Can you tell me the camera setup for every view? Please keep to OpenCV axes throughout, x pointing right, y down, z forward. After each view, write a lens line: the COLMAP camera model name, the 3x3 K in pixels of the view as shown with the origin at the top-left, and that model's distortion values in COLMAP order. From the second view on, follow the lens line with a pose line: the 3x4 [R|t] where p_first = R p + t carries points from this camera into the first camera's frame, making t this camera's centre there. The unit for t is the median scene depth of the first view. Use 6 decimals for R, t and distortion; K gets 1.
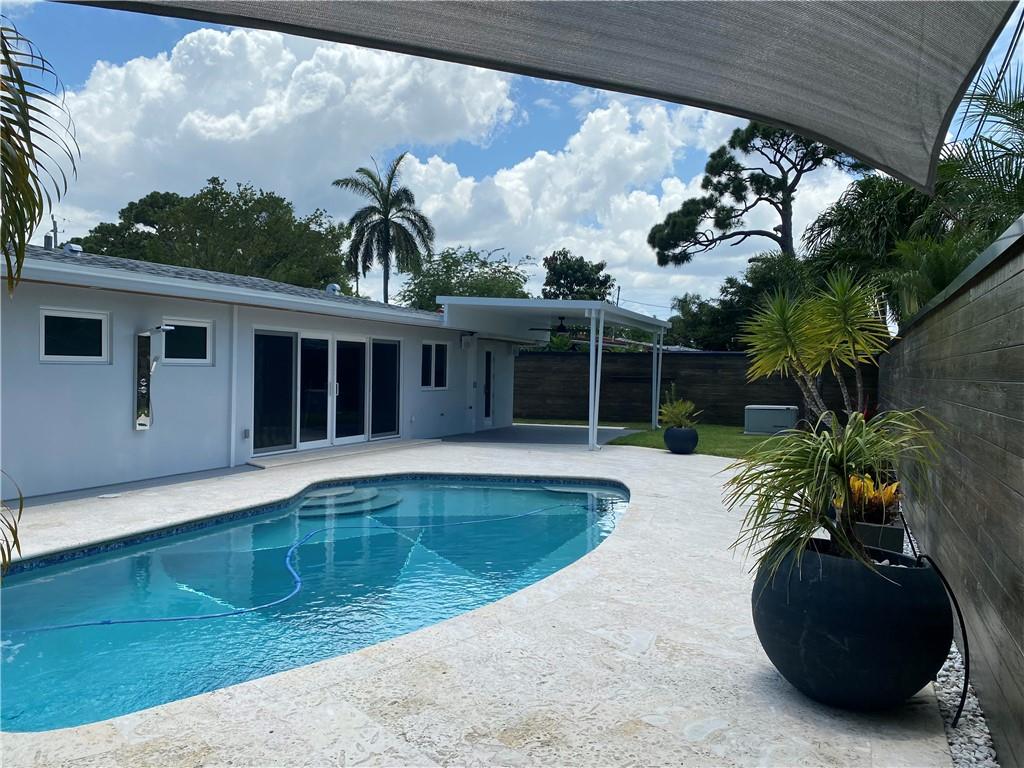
lens RADIAL K [[762.5, 0, 512.0], [0, 762.5, 384.0], [0, 0, 1]] dist [0.000377, -0.001039]
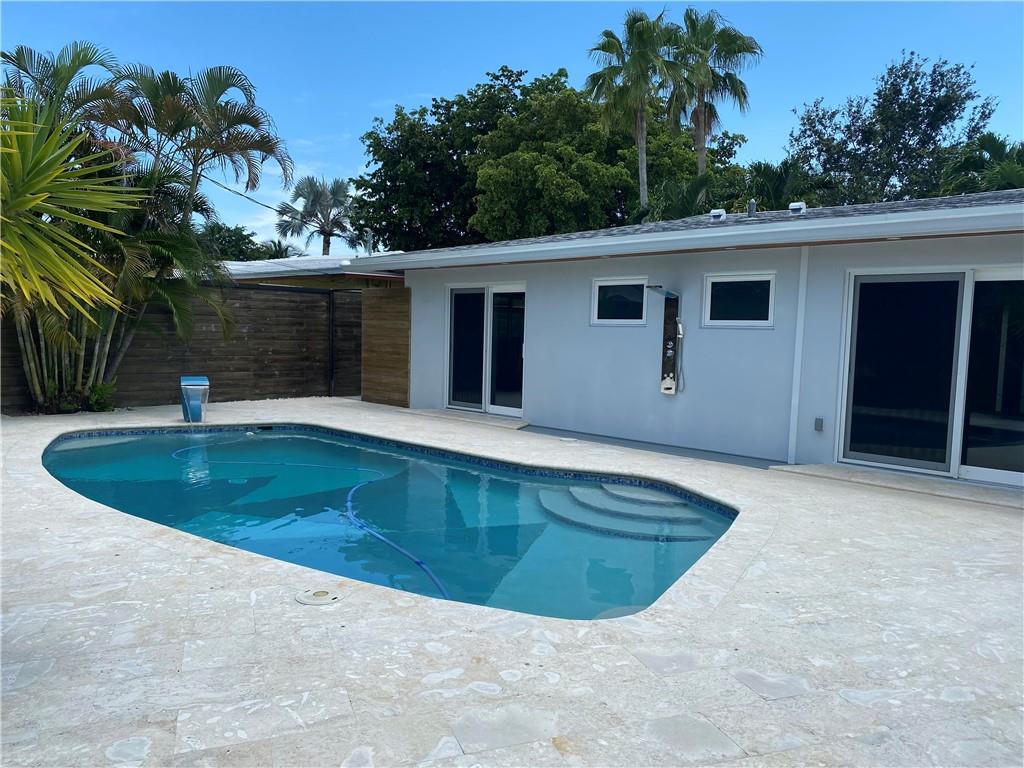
lens RADIAL K [[762.5, 0, 512.0], [0, 762.5, 384.0], [0, 0, 1]] dist [0.000377, -0.001039]
pose [[-0.380684, 0.053995, -0.923128, 0.495941], [-0.041482, 0.996292, 0.075380, -0.017638], [0.923774, 0.066989, -0.377032, 1.185110]]
